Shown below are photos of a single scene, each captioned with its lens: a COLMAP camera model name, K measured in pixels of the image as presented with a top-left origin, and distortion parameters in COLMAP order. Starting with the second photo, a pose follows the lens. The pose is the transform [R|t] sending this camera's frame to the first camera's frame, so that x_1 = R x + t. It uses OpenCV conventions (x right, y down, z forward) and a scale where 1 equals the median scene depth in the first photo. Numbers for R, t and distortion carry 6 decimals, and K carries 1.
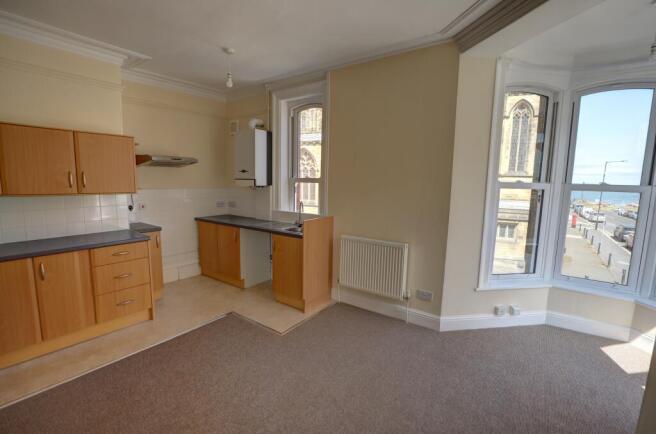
lens RADIAL K [[302.4, 0, 328.0], [0, 302.4, 217.0], [0, 0, 1]] dist [-0.032100, 0.000611]
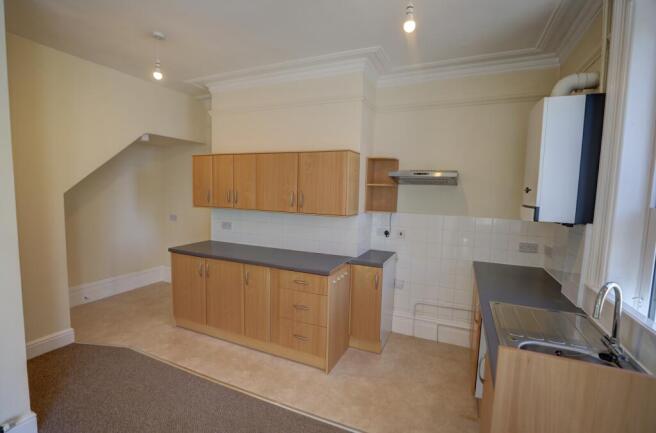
lens RADIAL K [[302.4, 0, 328.0], [0, 302.4, 216.5], [0, 0, 1]] dist [-0.032100, 0.000611]
pose [[0.207357, 0.073531, -0.975498, 0.146494], [-0.140527, 0.989068, 0.044682, -0.094273], [0.968120, 0.127818, 0.215423, 0.648025]]
